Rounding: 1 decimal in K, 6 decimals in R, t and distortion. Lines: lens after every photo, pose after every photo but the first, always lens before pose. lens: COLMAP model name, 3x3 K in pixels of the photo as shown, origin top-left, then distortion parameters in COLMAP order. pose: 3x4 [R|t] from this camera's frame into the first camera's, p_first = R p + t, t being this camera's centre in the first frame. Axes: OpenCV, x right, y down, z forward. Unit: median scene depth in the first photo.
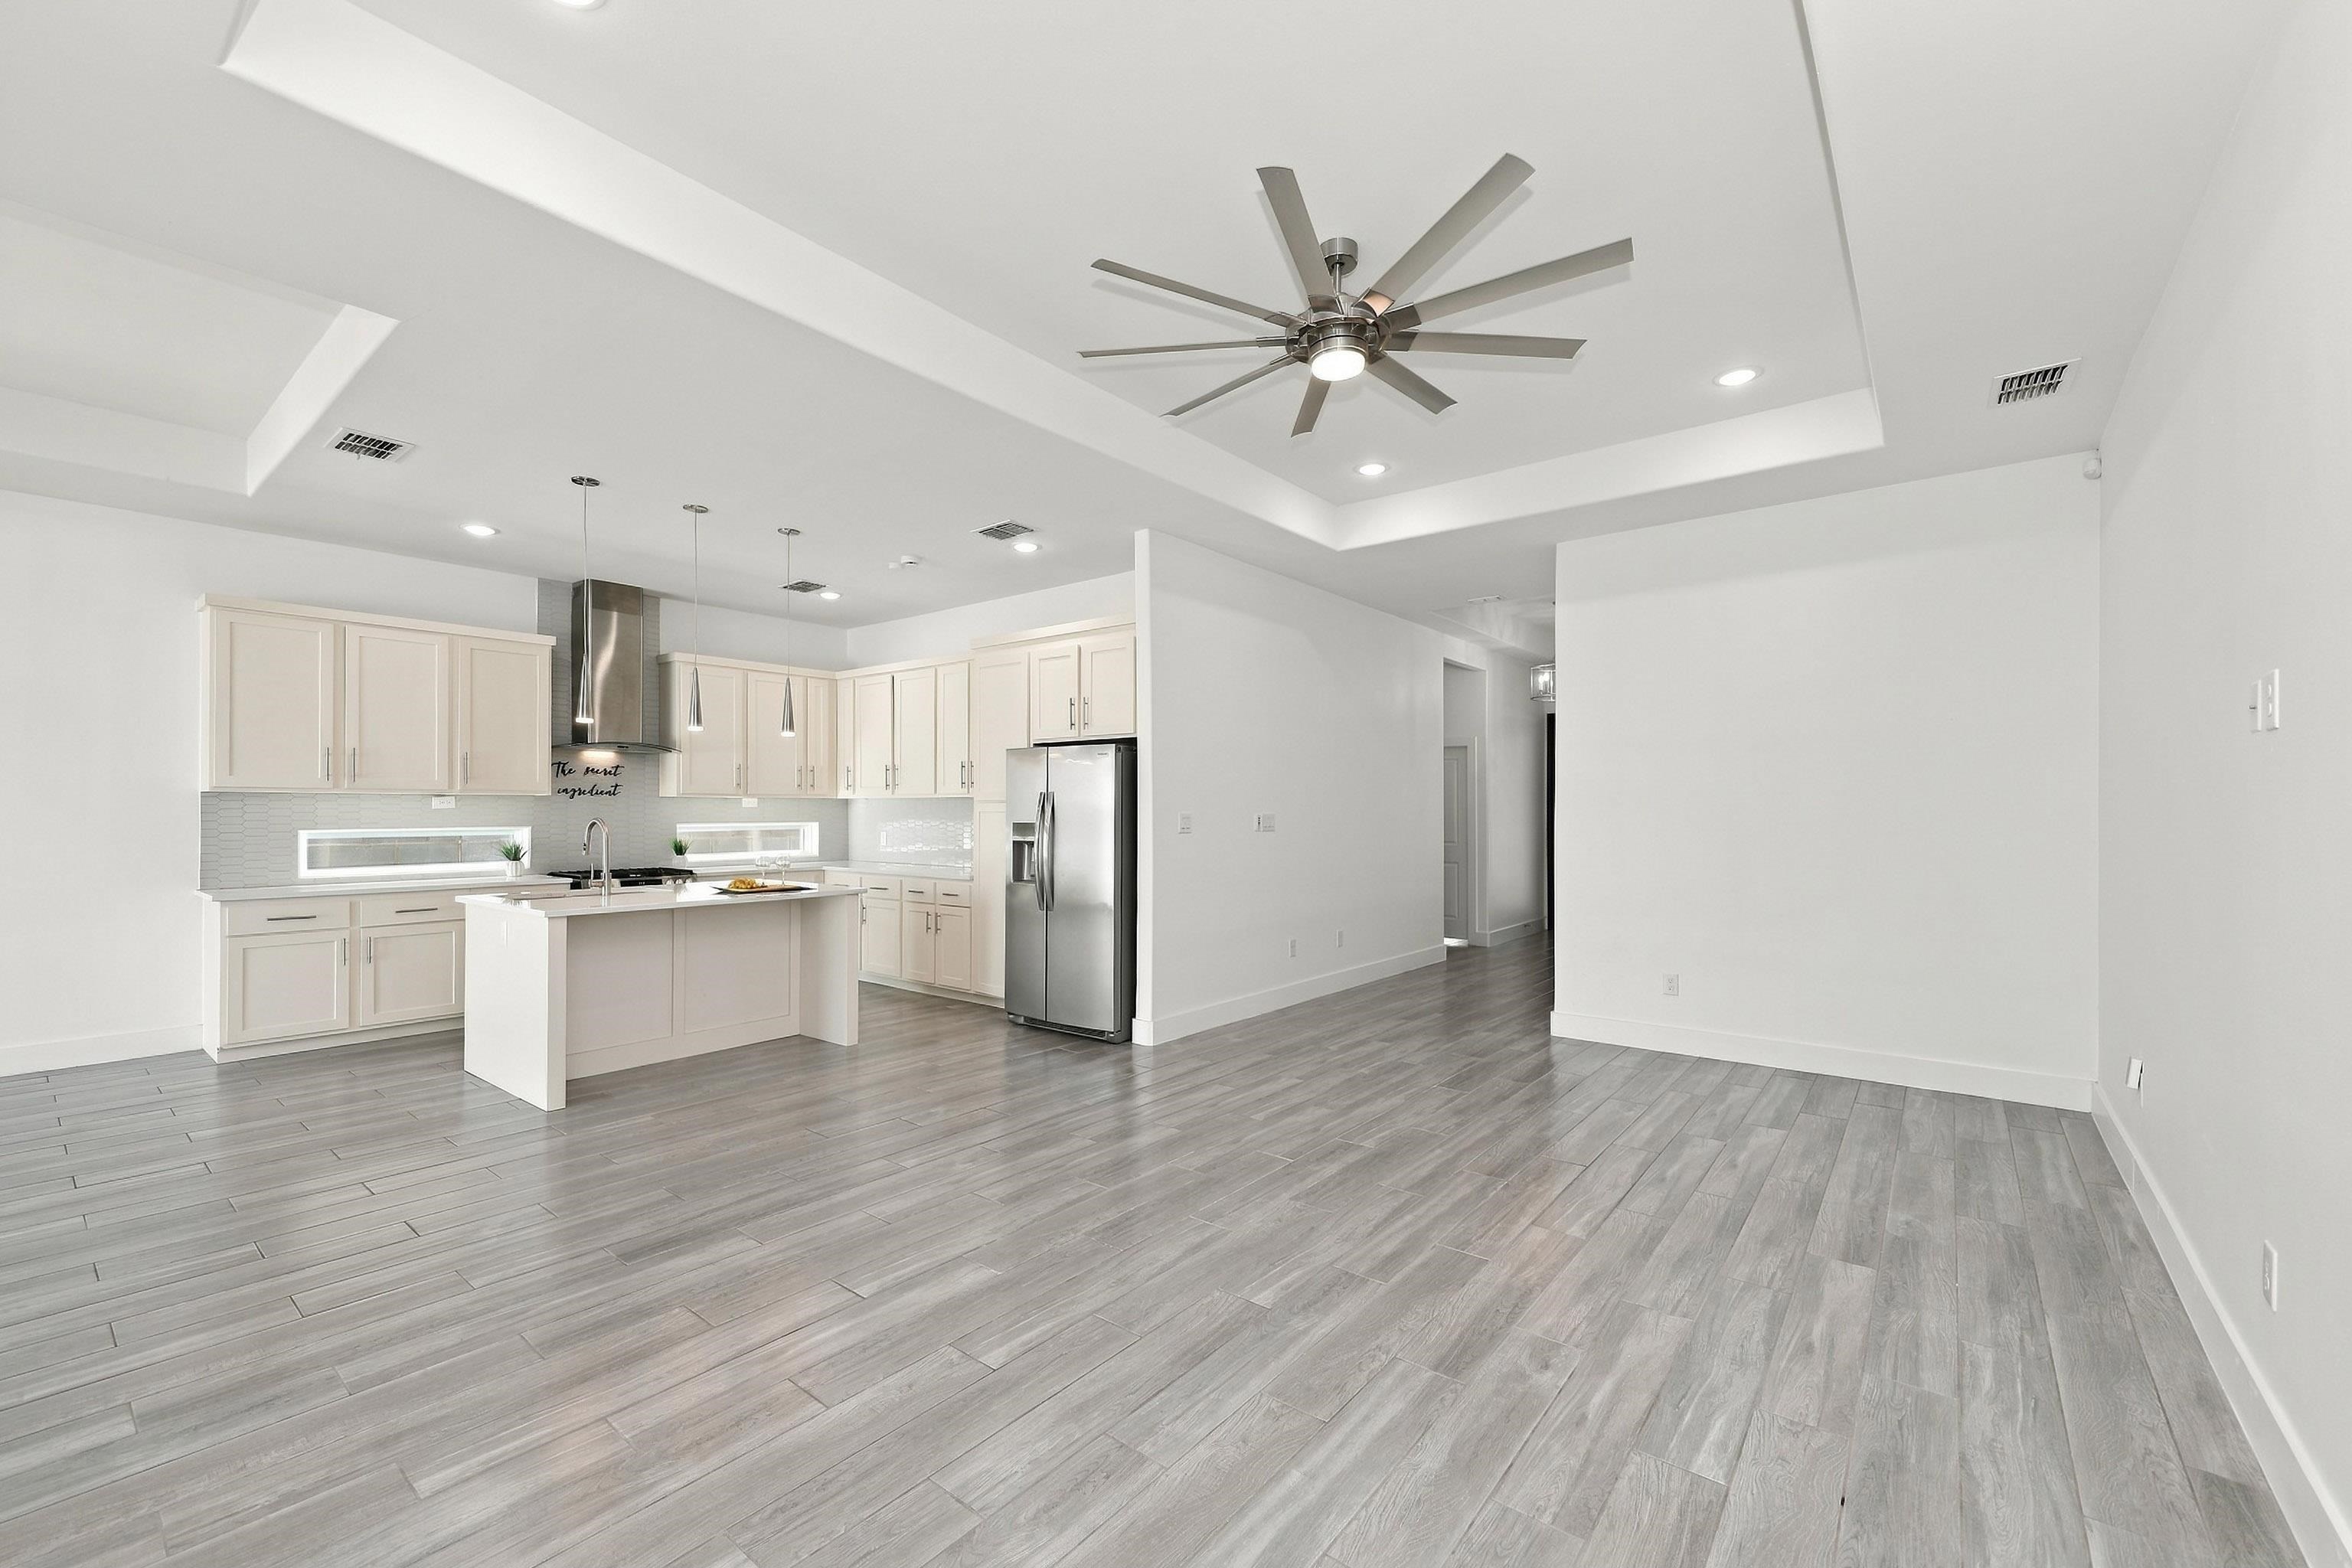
lens RADIAL K [[952.3, 0, 1172.6], [0, 952.3, 805.4], [0, 0, 1]] dist [0.005304, -0.000396]
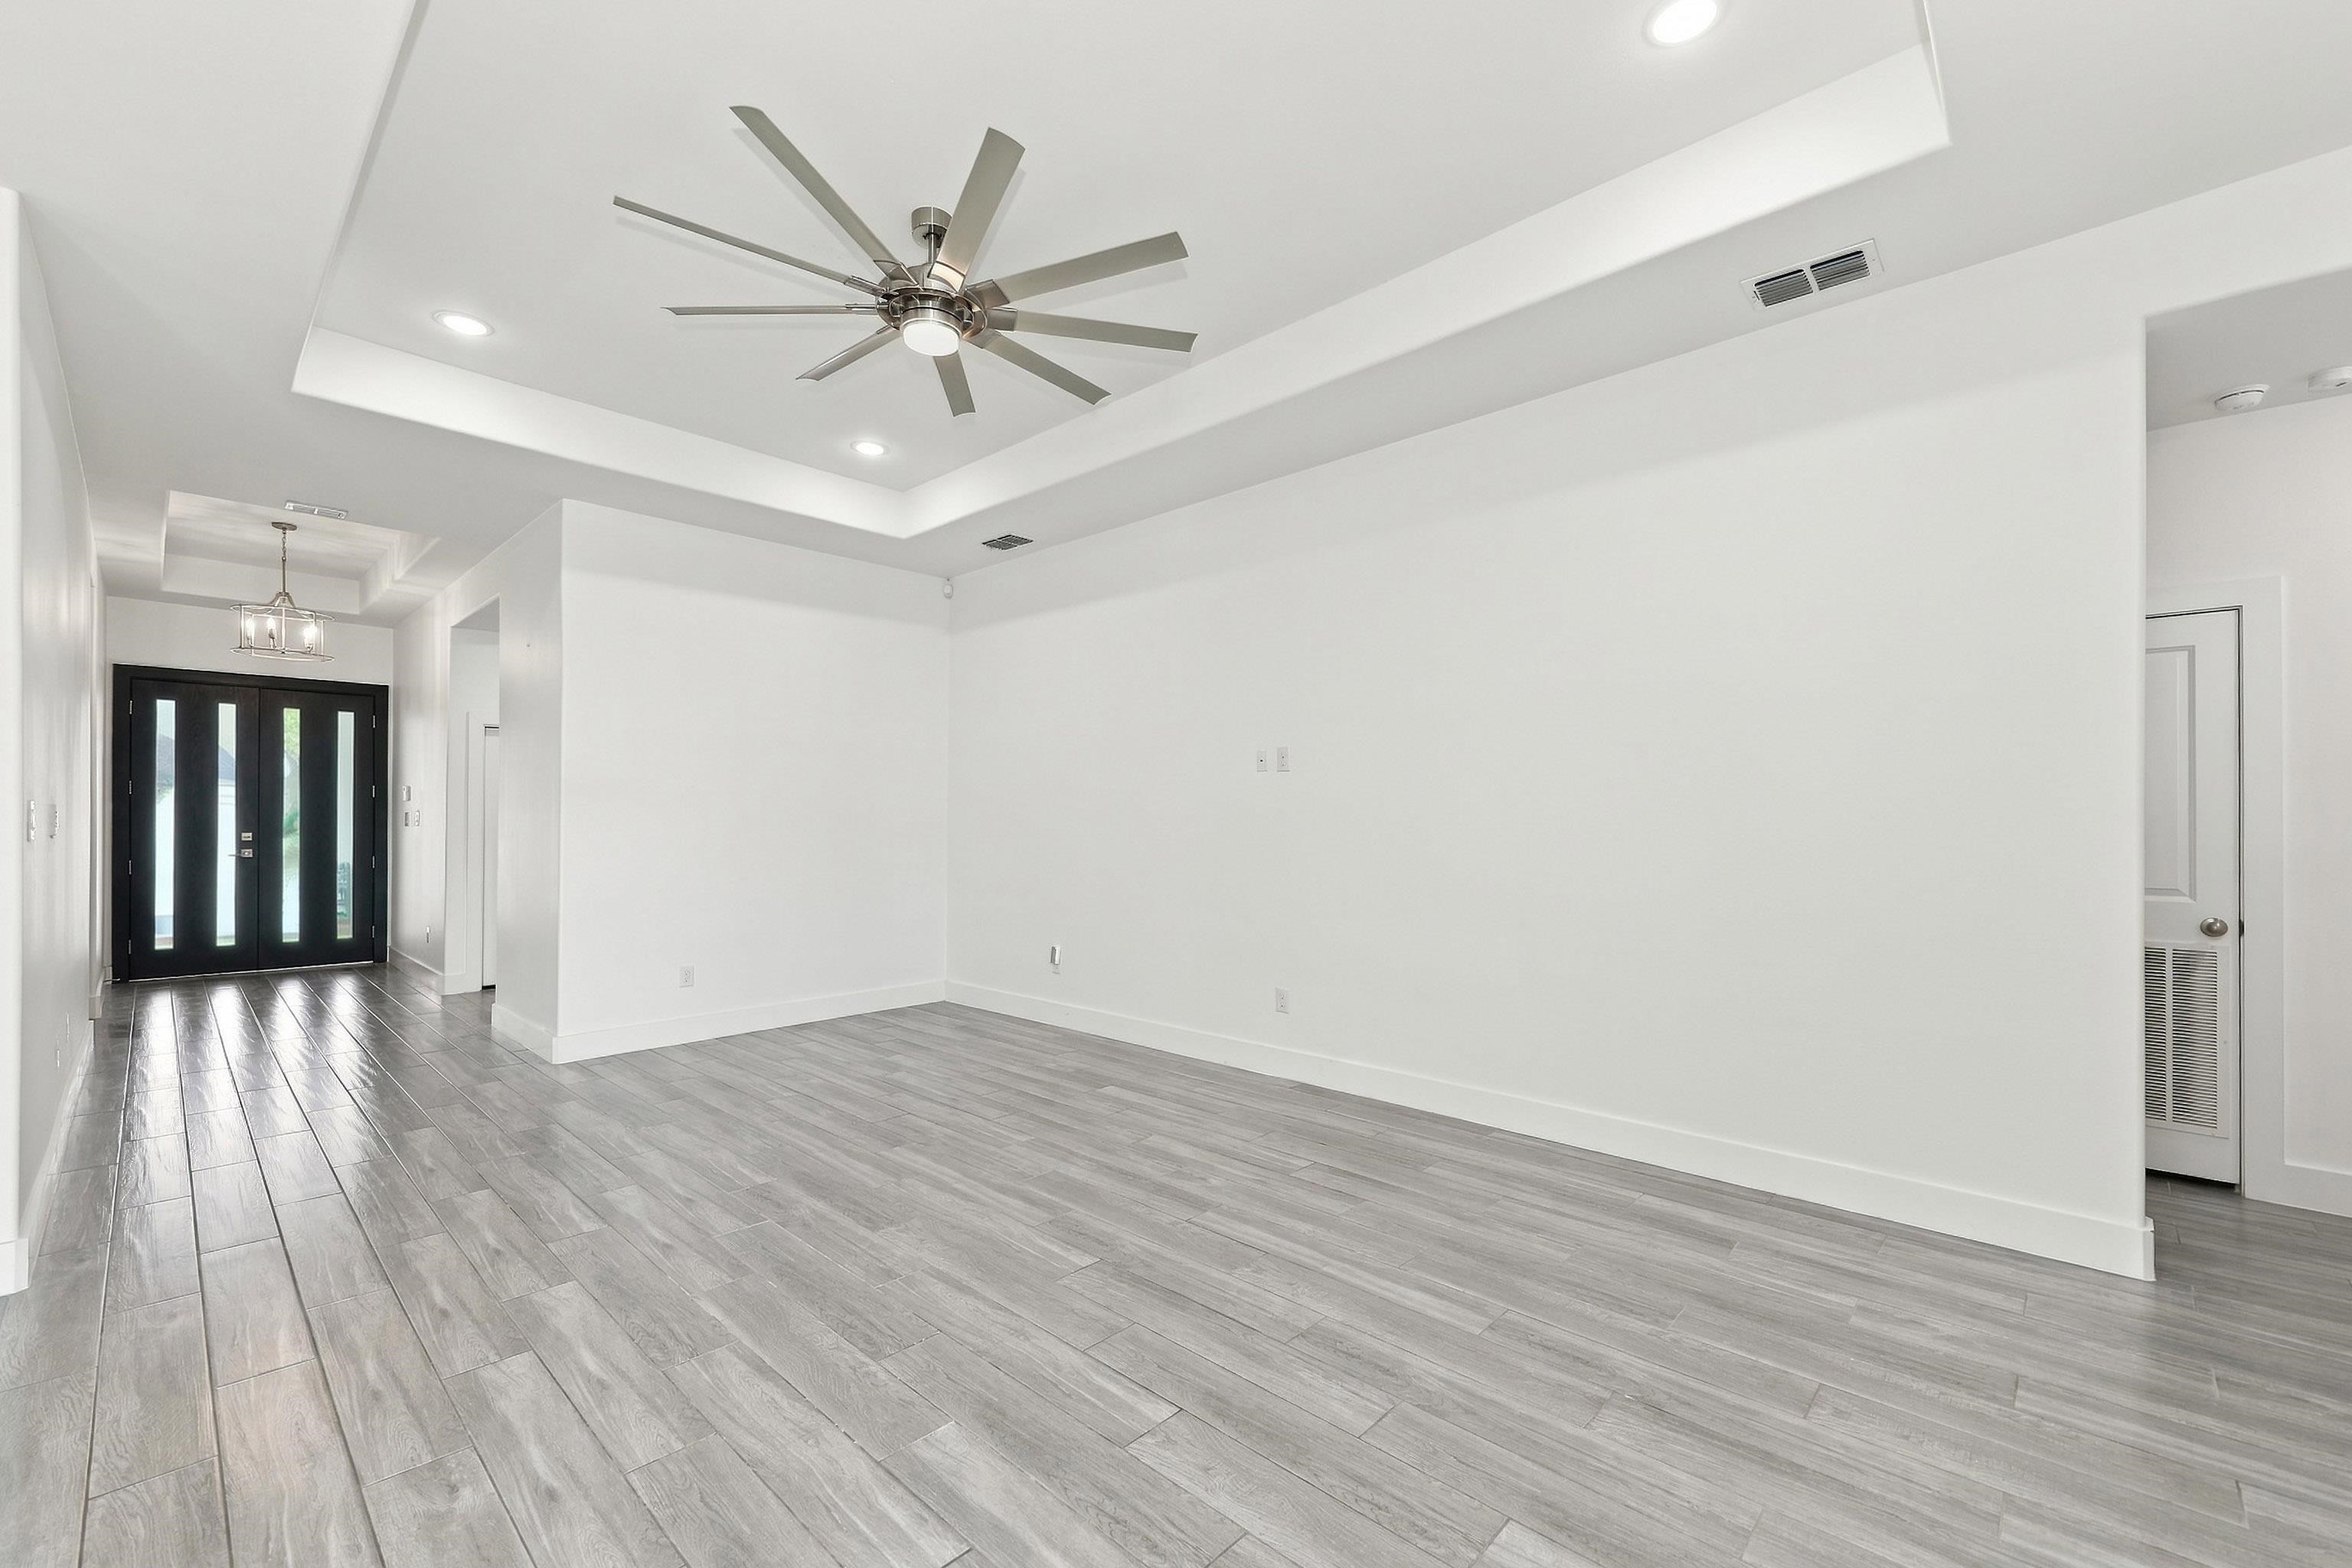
lens RADIAL K [[958.8, 0, 1176.8], [0, 958.8, 810.0], [0, 0, 1]] dist [0.004028, -0.000329]
pose [[0.075695, 0.007140, 0.997105, -0.460764], [-0.007418, 0.999951, -0.006597, 0.012351], [-0.997103, -0.006897, 0.075745, 0.394681]]
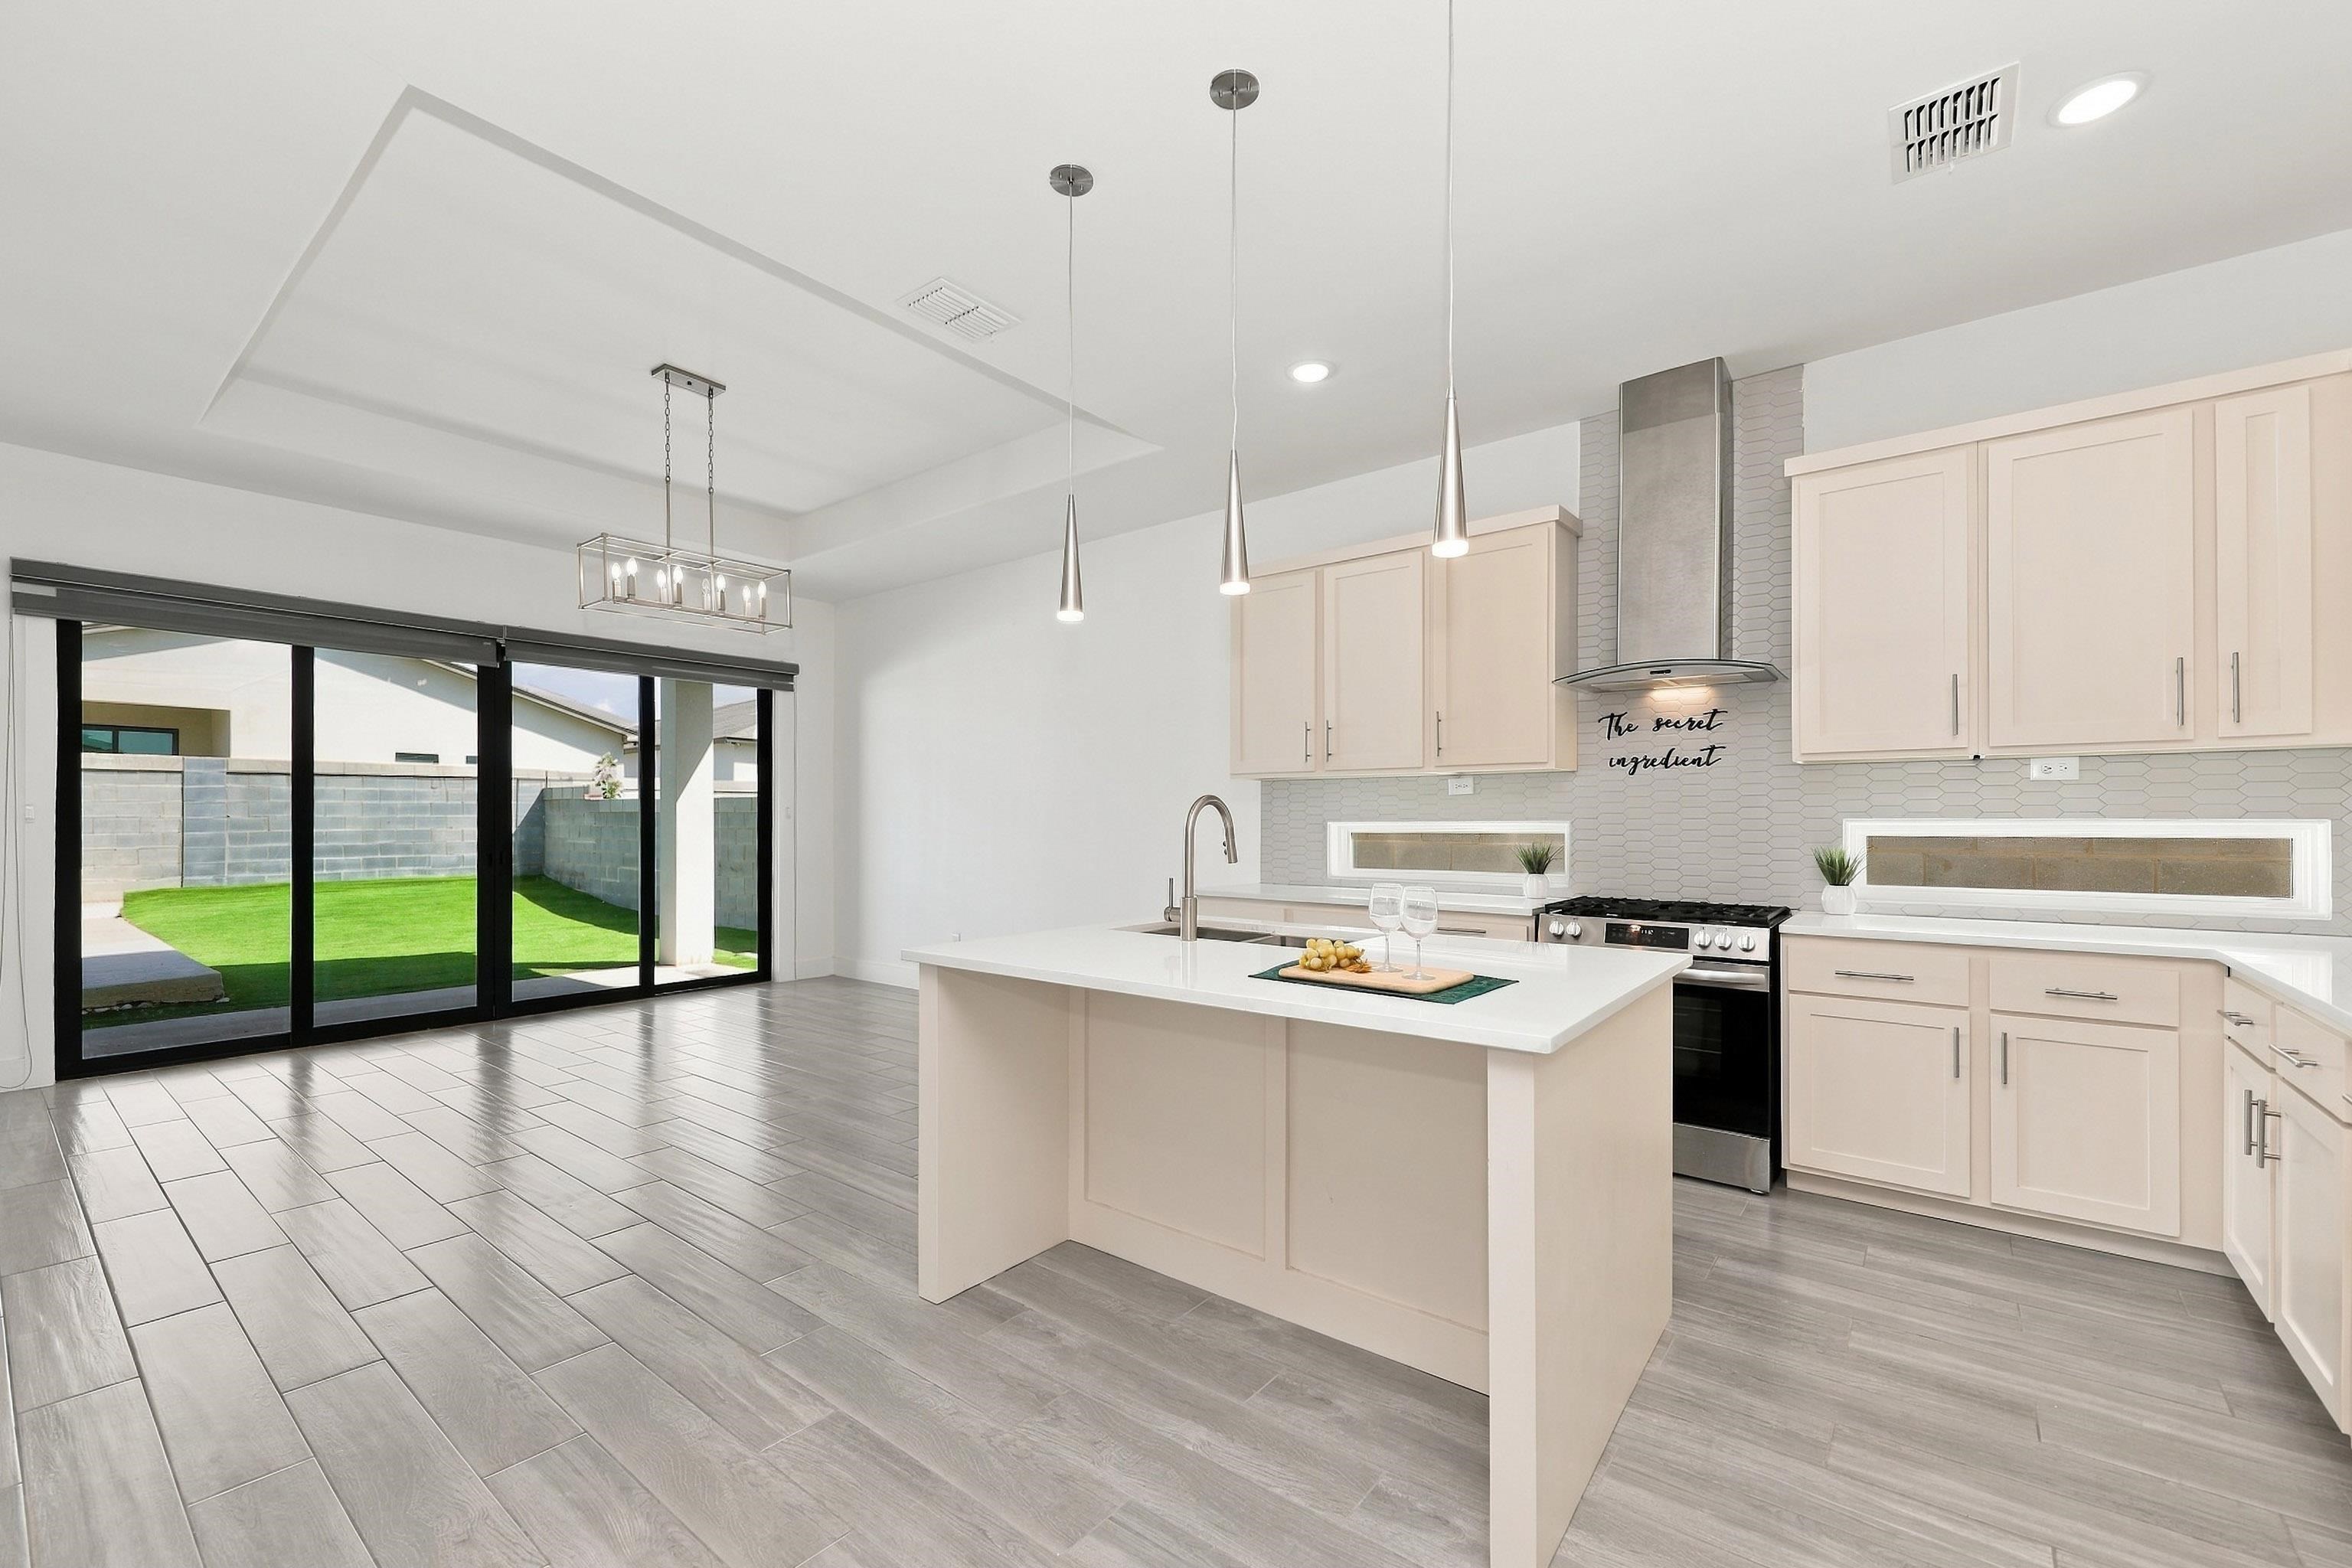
lens RADIAL K [[968.7, 0, 1176.7], [0, 968.7, 817.7], [0, 0, 1]] dist [0.002457, -0.000233]
pose [[0.009442, -0.002995, -0.999951, -0.048804], [0.004497, 0.999986, -0.002953, 0.025426], [0.999945, -0.004468, 0.009456, 0.905535]]
